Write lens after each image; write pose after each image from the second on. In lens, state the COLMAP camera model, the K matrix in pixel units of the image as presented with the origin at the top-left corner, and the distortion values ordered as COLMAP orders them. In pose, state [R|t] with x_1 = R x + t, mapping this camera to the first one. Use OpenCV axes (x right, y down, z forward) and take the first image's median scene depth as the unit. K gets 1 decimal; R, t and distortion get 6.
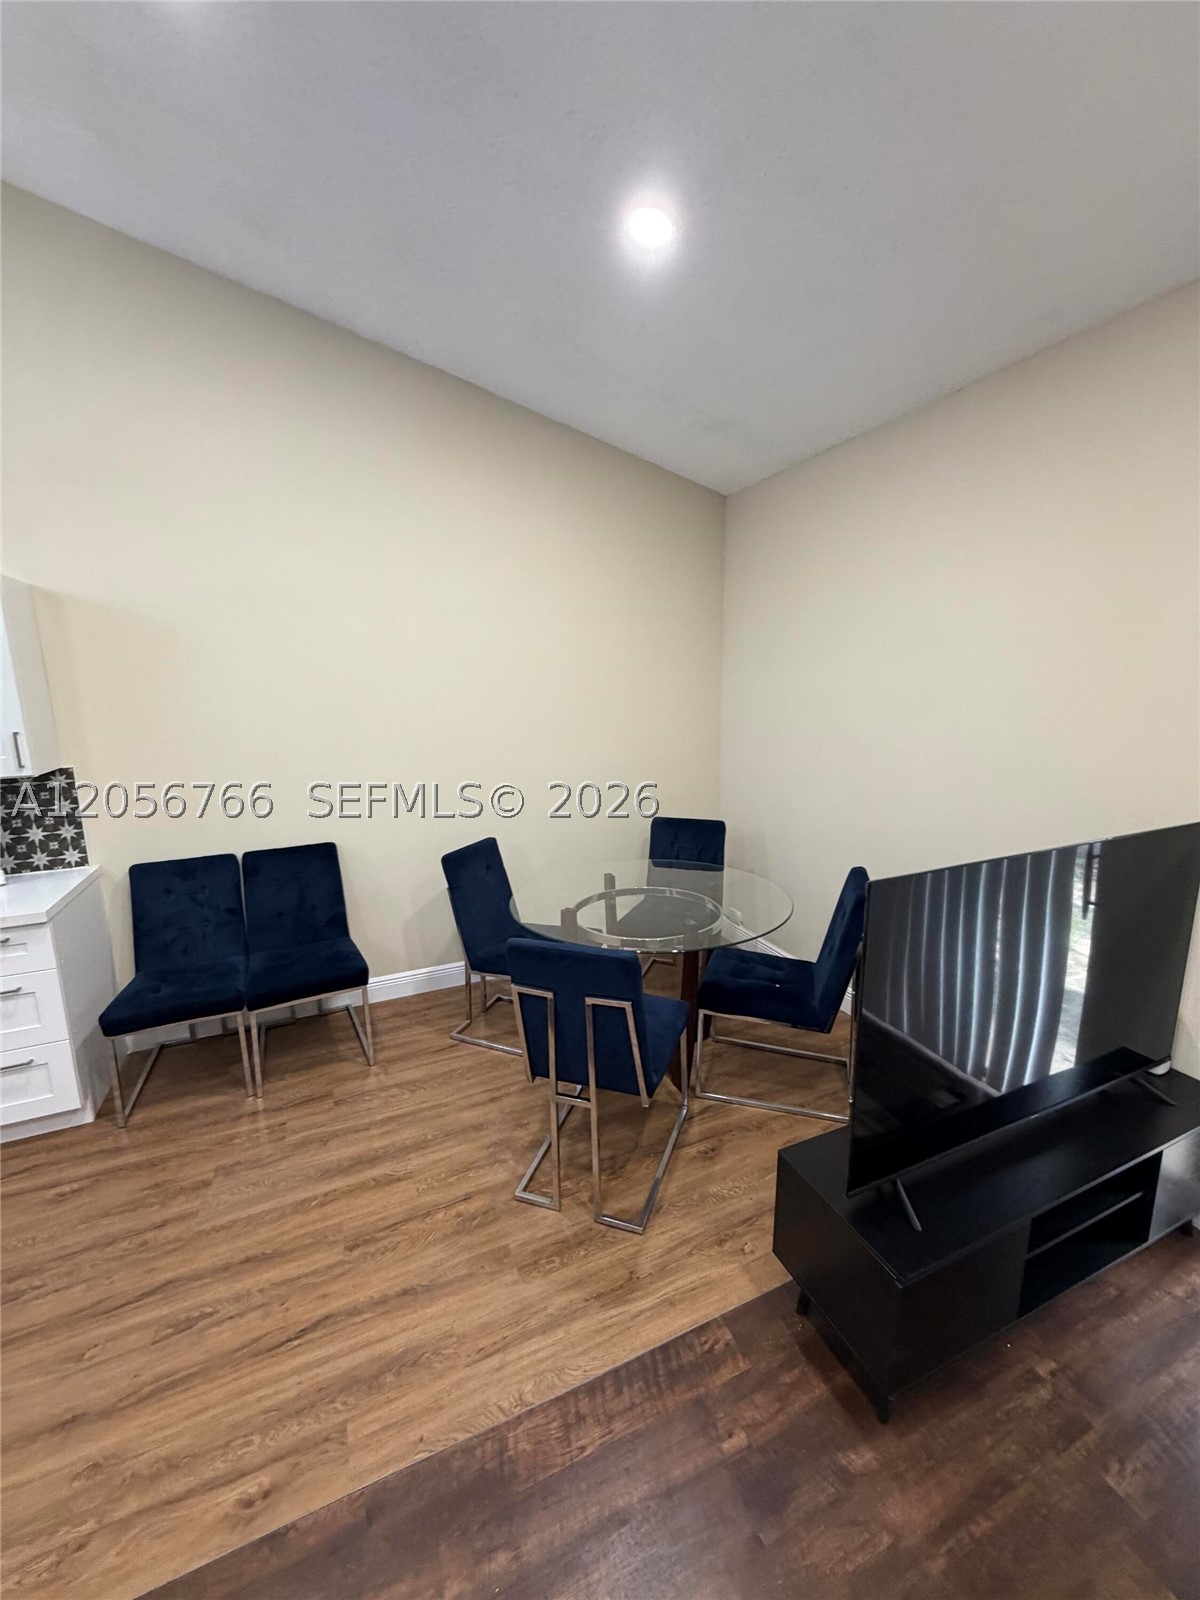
lens RADIAL K [[634.7, 0, 605.1], [0, 634.7, 798.8], [0, 0, 1]] dist [0.000618, -0.000292]
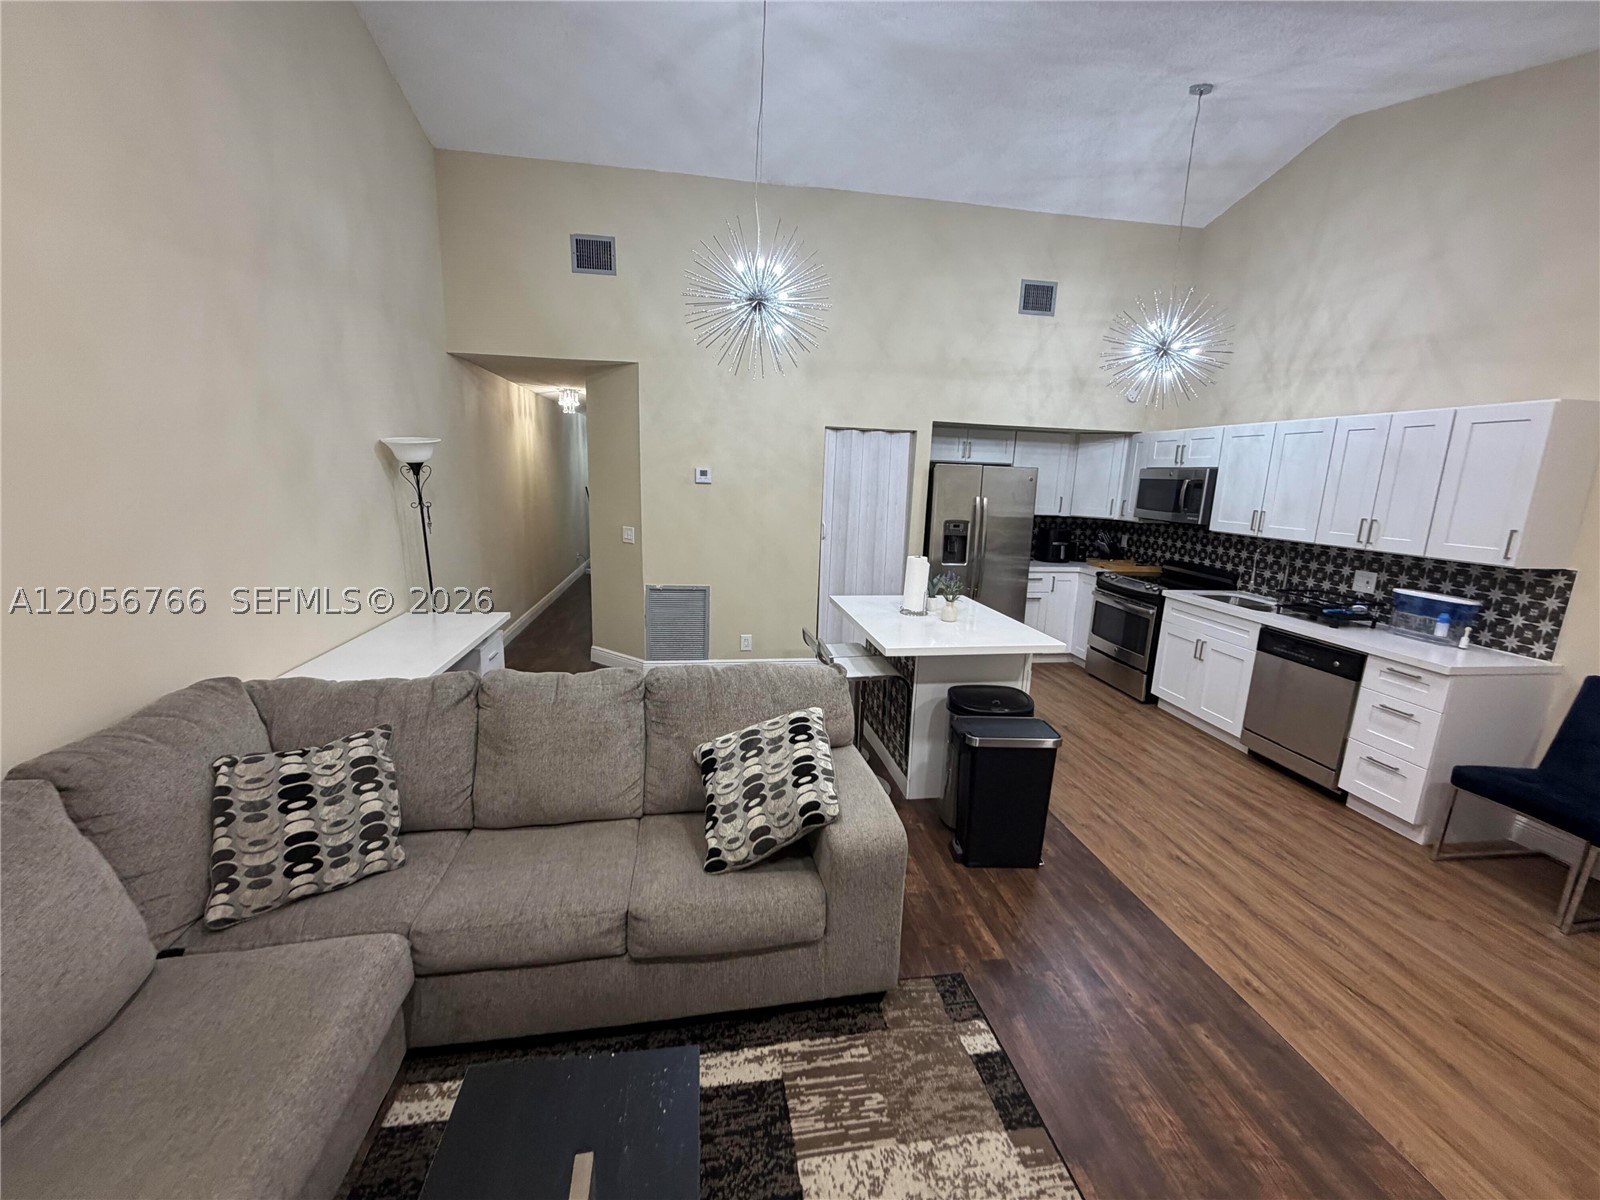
lens RADIAL K [[634.7, 0, 801.8], [0, 634.7, 599.3], [0, 0, 1]] dist [0.000618, -0.000292]
pose [[-0.254102, 0.197745, -0.946747, 0.689640], [-0.202483, 0.946307, 0.251999, -0.010998], [0.945745, 0.255734, -0.200418, -0.014286]]
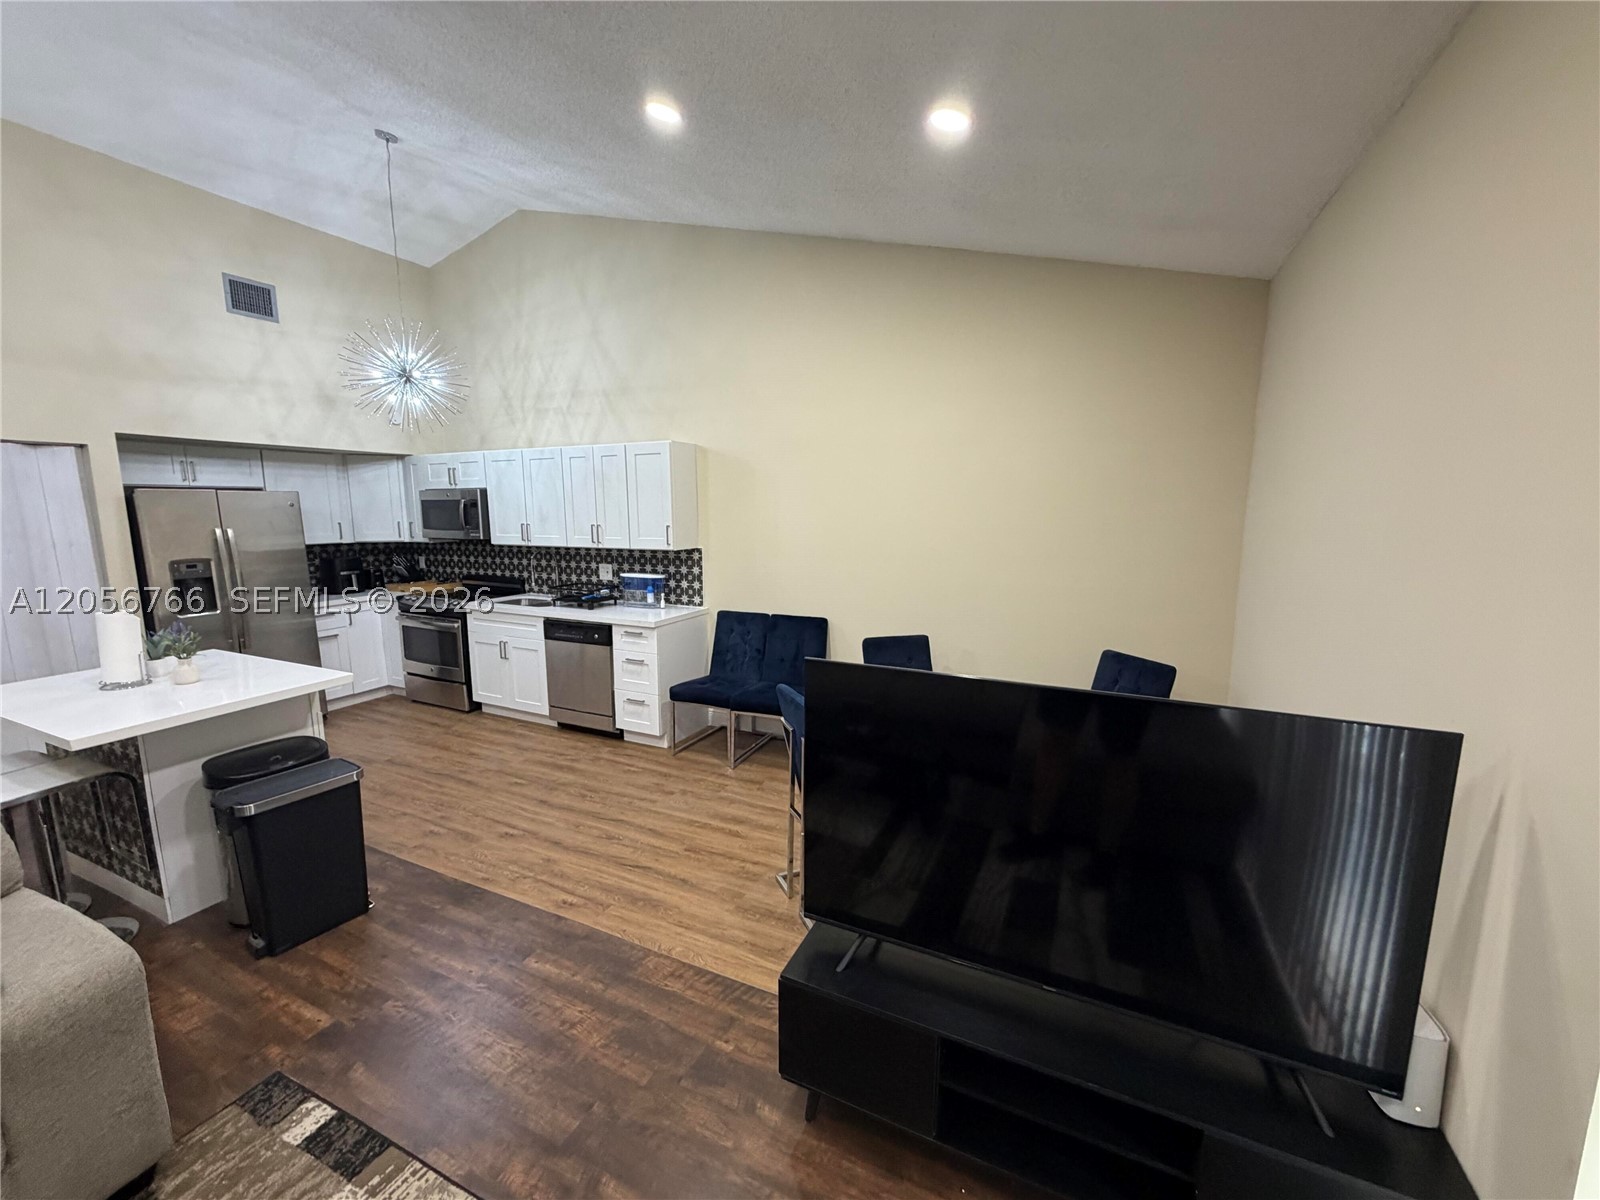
lens RADIAL K [[634.7, 0, 791.6], [0, 634.7, 600.4], [0, 0, 1]] dist [0.000618, -0.000292]
pose [[0.652610, 0.125918, -0.747158, 0.820597], [-0.141925, 0.988956, 0.042703, -0.023118], [0.744283, 0.078172, 0.663273, 0.073537]]
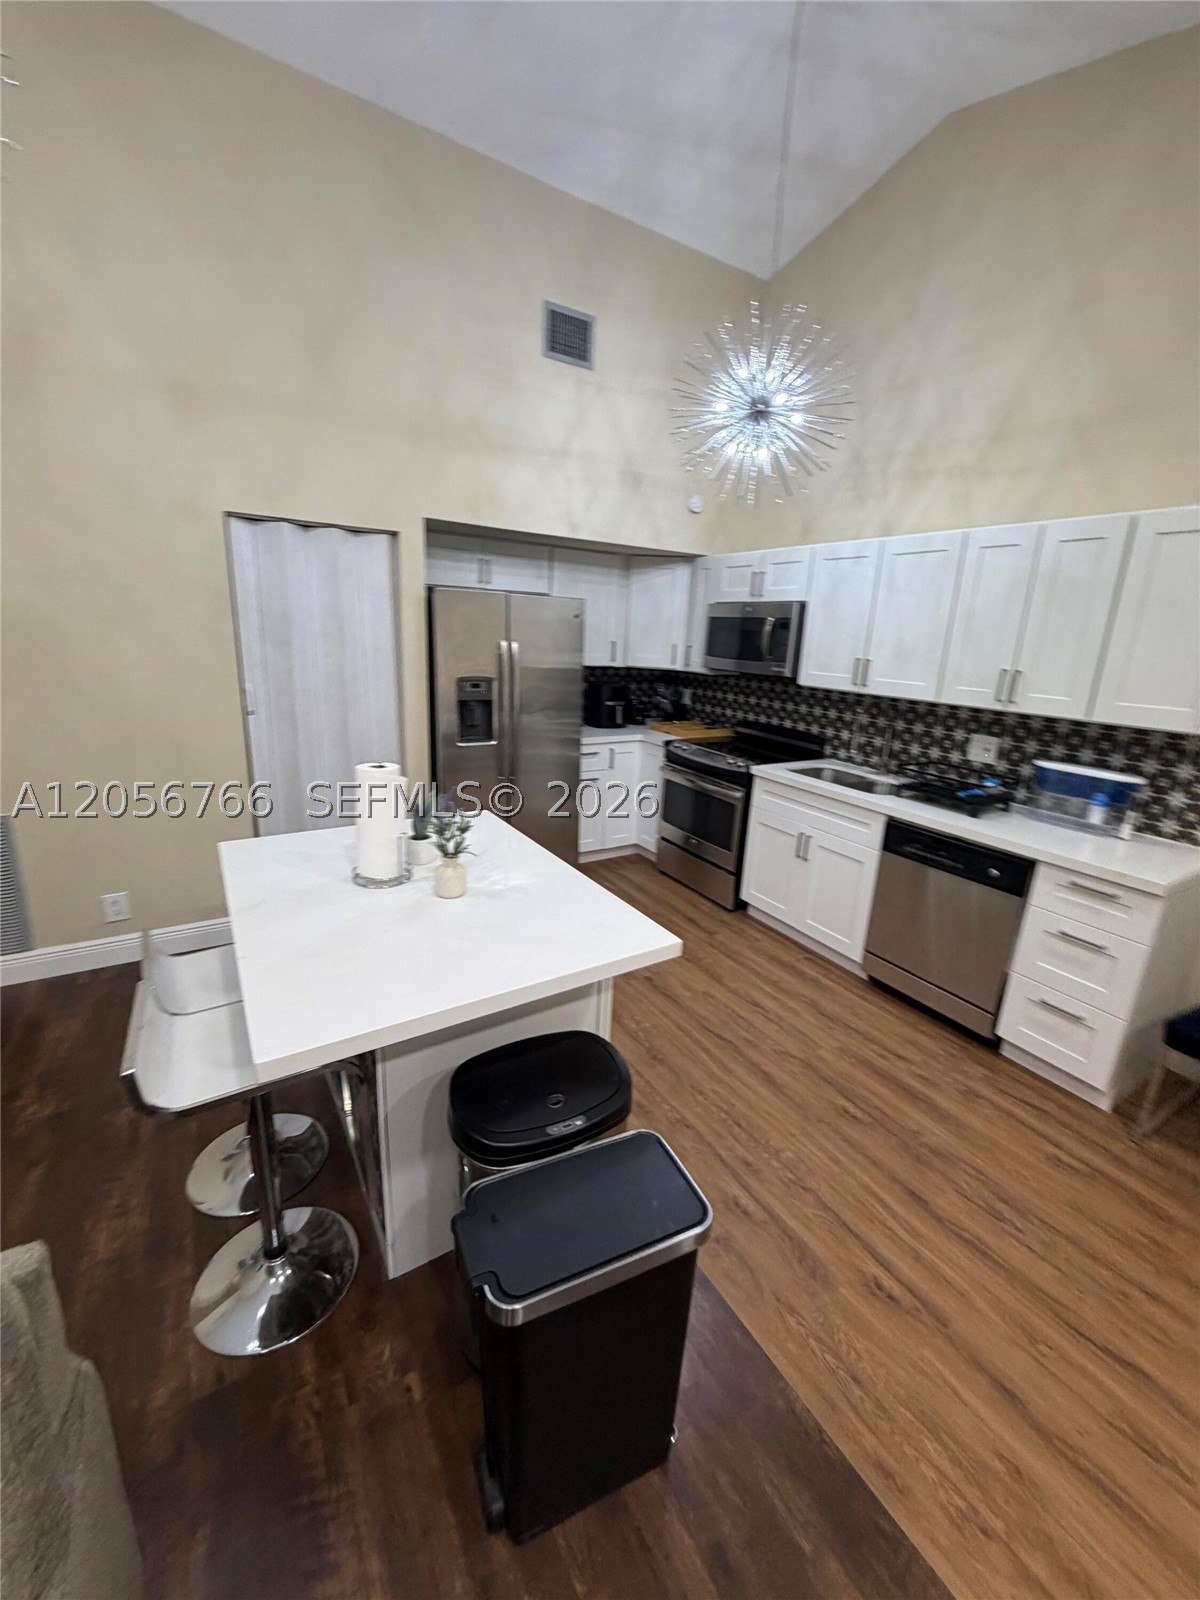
lens RADIAL K [[634.7, 0, 592.4], [0, 634.7, 798.5], [0, 0, 1]] dist [0.000618, -0.000292]
pose [[0.125320, 0.278330, -0.952275, -0.180654], [-0.222987, 0.943186, 0.246328, 0.023516], [0.966732, 0.181475, 0.180264, 0.036298]]
